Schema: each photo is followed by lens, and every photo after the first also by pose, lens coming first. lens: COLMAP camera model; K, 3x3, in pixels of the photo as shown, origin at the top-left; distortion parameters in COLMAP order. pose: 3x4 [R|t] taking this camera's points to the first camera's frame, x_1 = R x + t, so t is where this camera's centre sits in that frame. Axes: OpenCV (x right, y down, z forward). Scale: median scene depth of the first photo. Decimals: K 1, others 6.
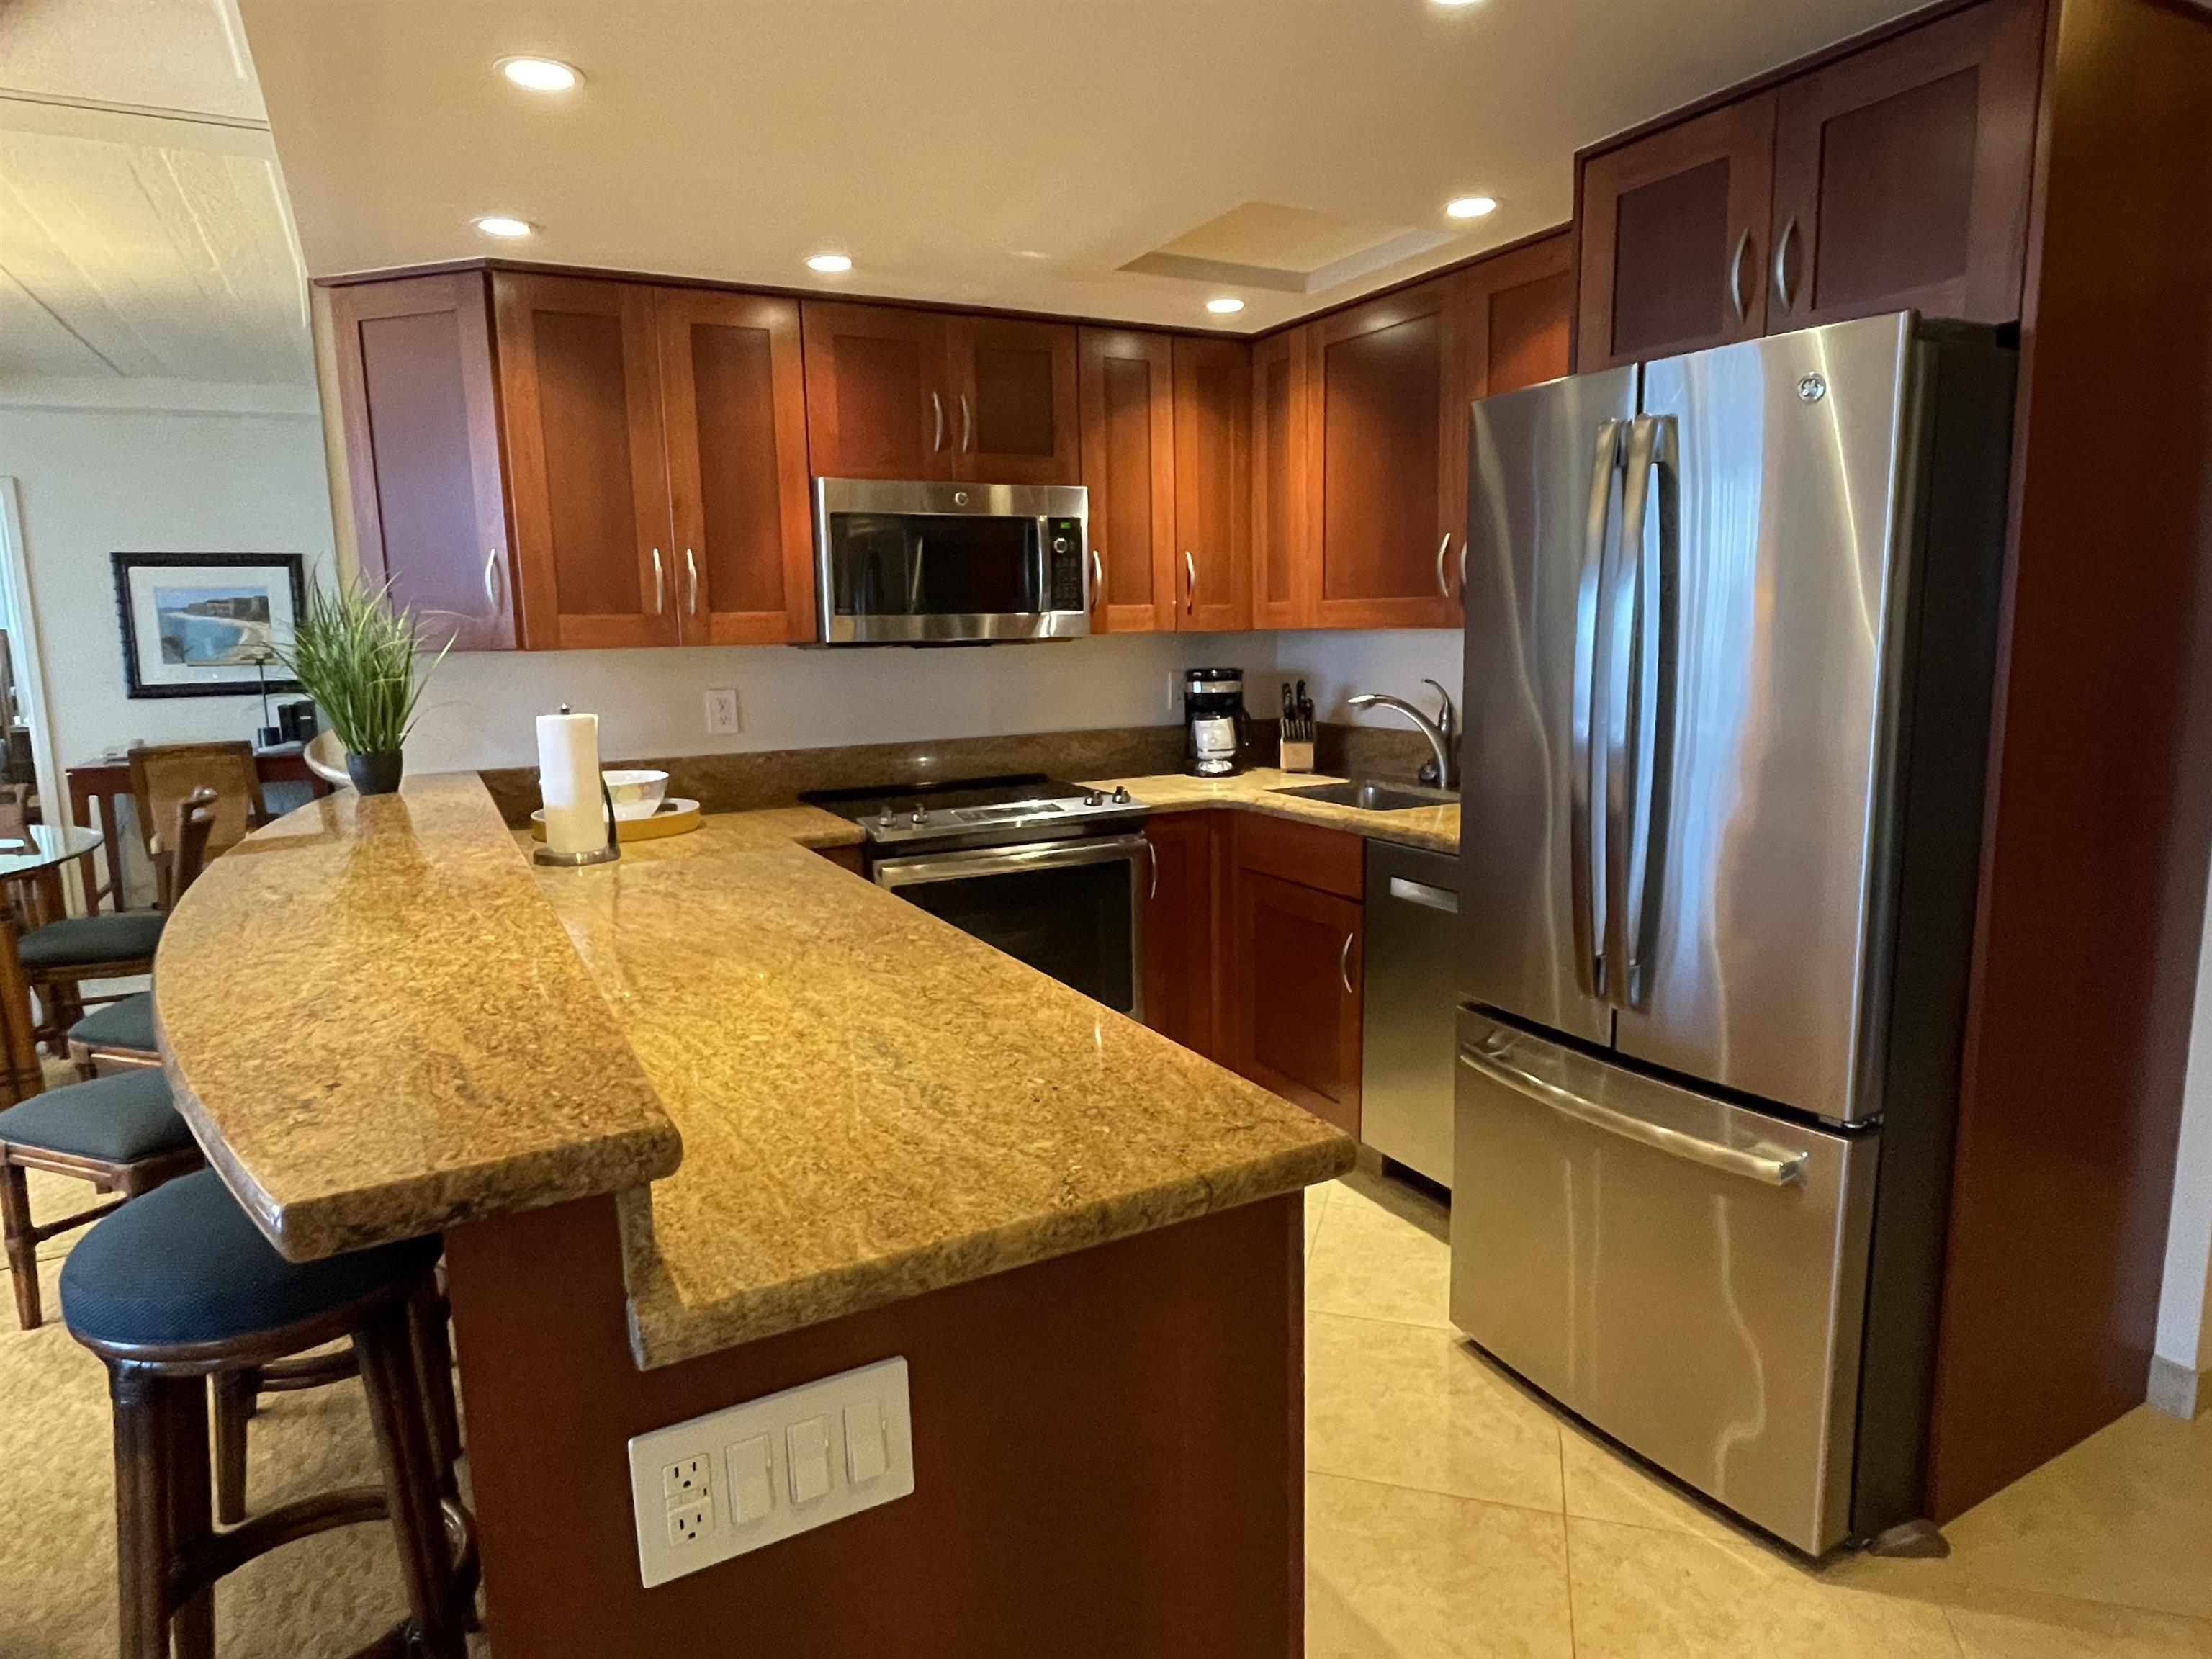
lens RADIAL K [[1297.5, 0, 1104.8], [0, 1297.5, 831.1], [0, 0, 1]] dist [-0.000007, -0.002430]
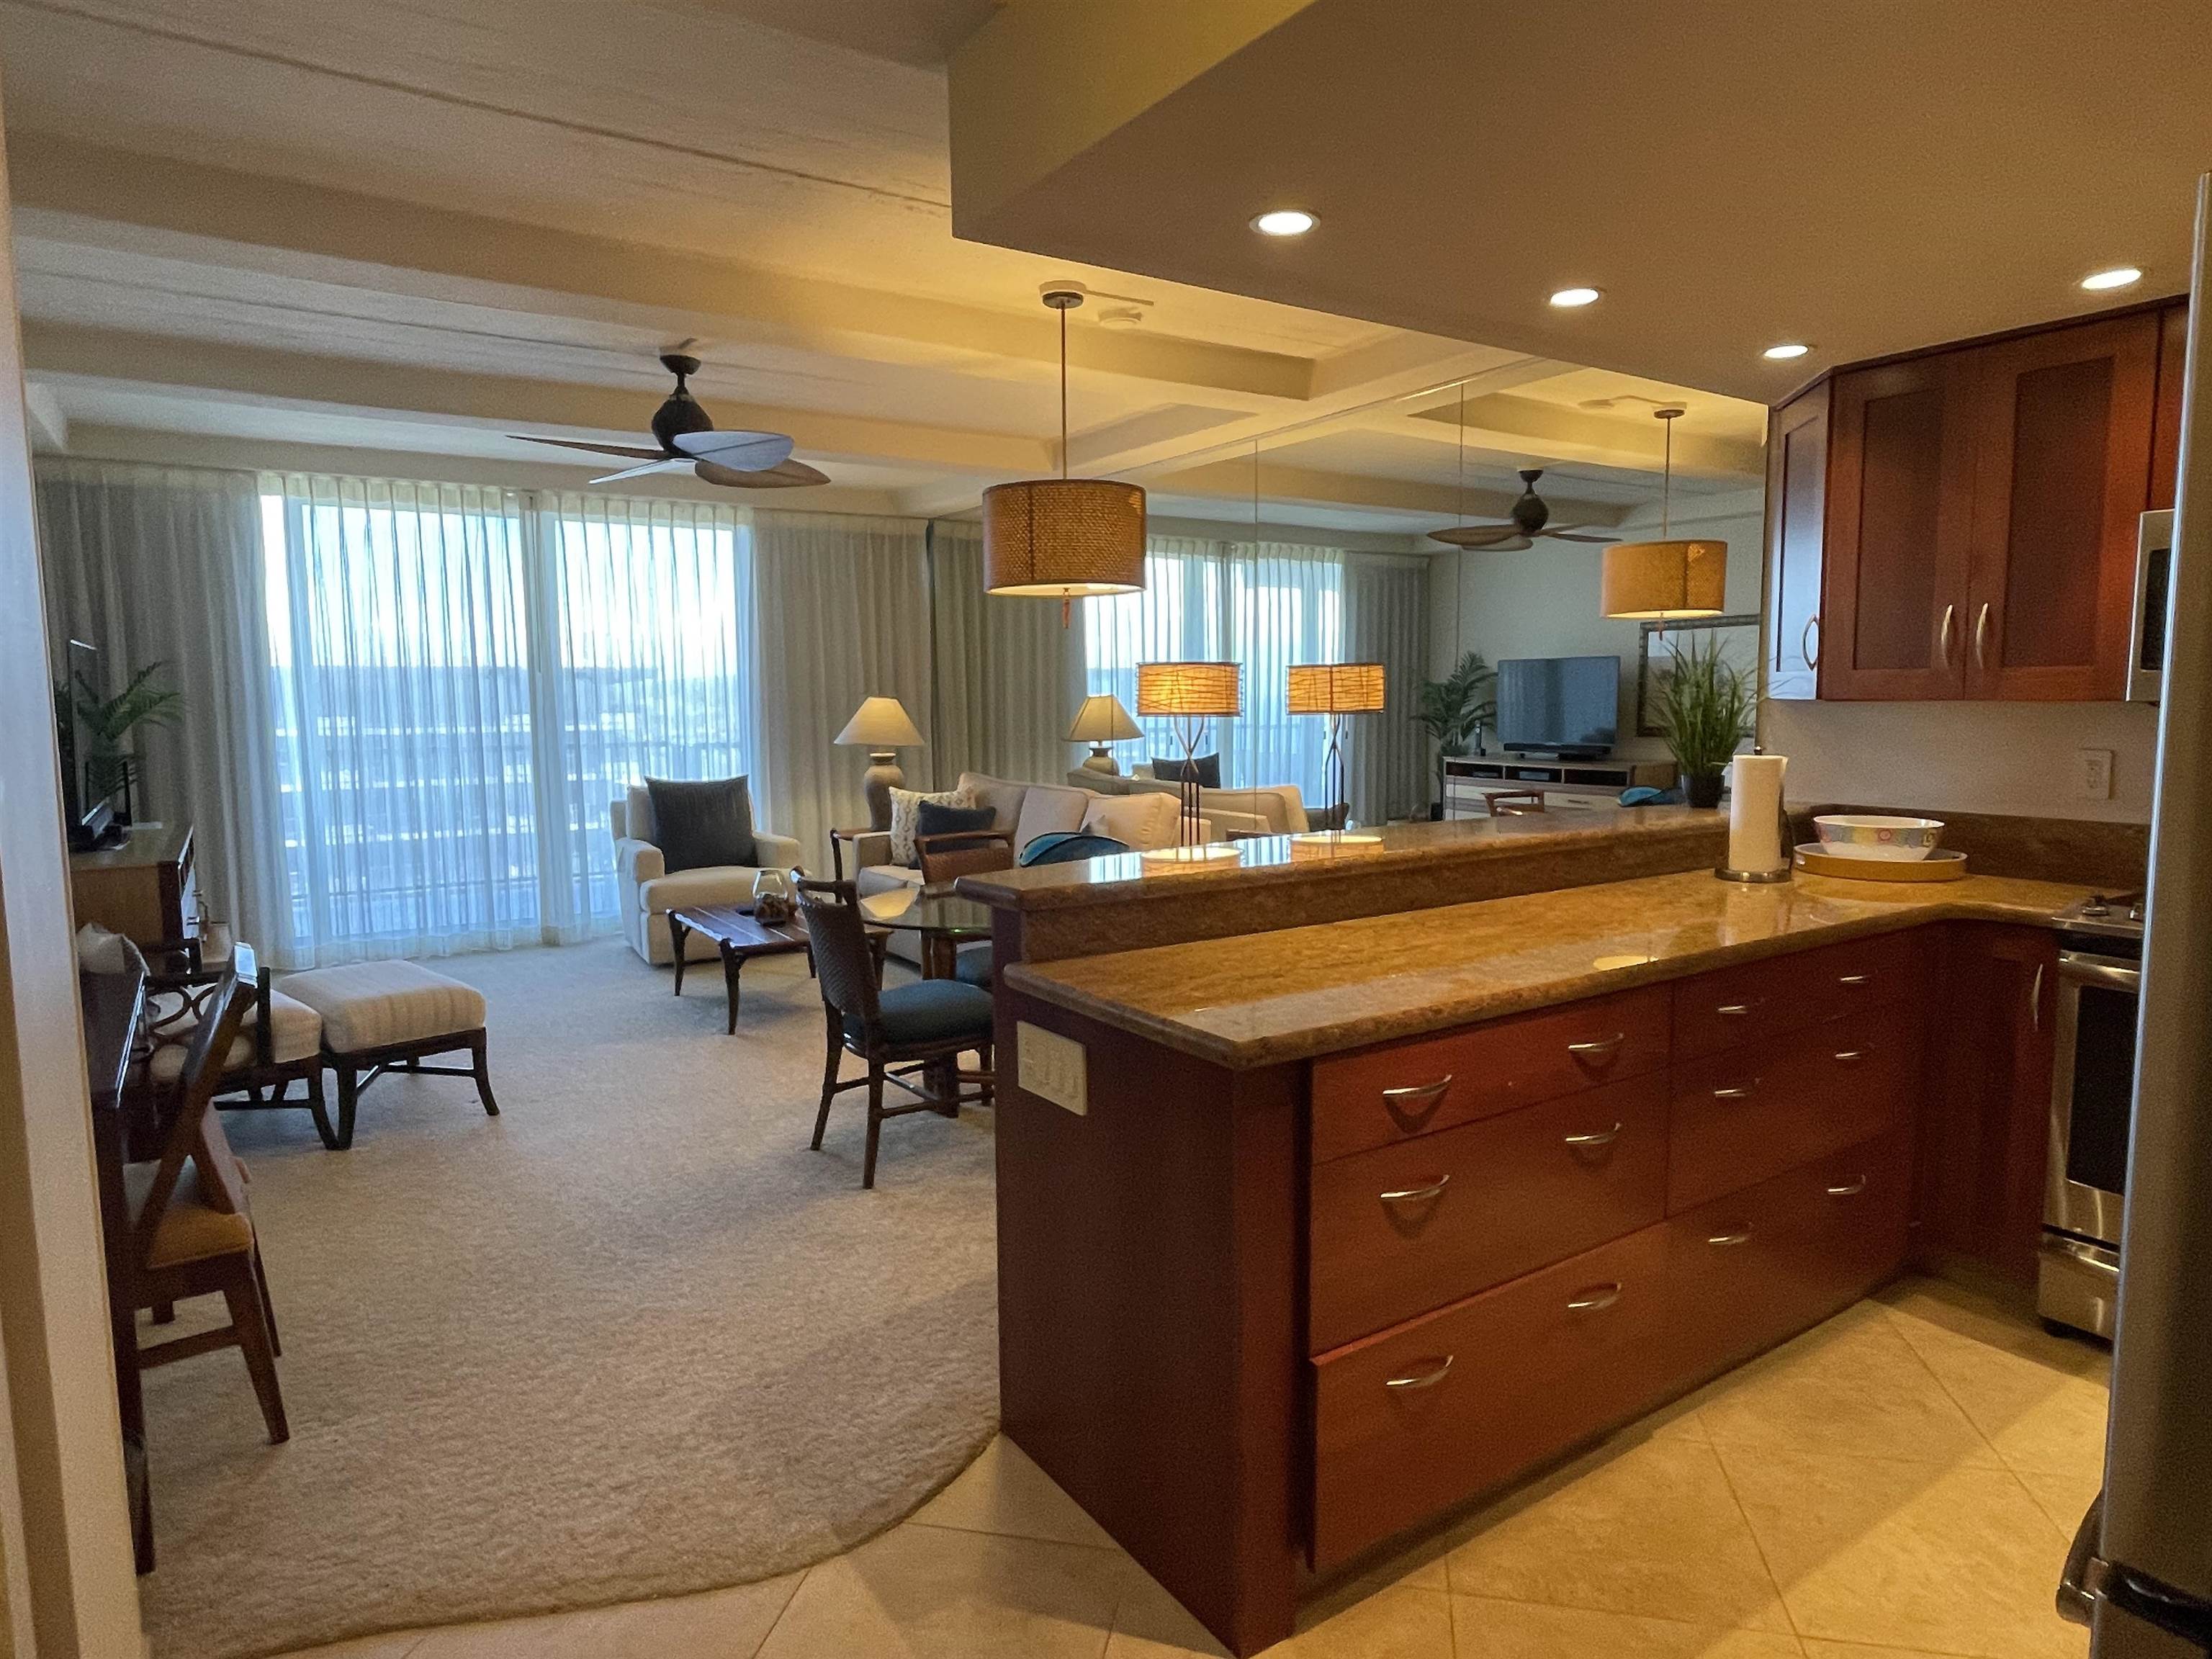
lens RADIAL K [[1297.5, 0, 1104.8], [0, 1297.5, 831.1], [0, 0, 1]] dist [-0.000007, -0.002430]
pose [[0.094426, 0.127712, -0.987306, 0.804575], [-0.153940, 0.981682, 0.112262, -0.071820], [0.983558, 0.141386, 0.112356, 0.335007]]
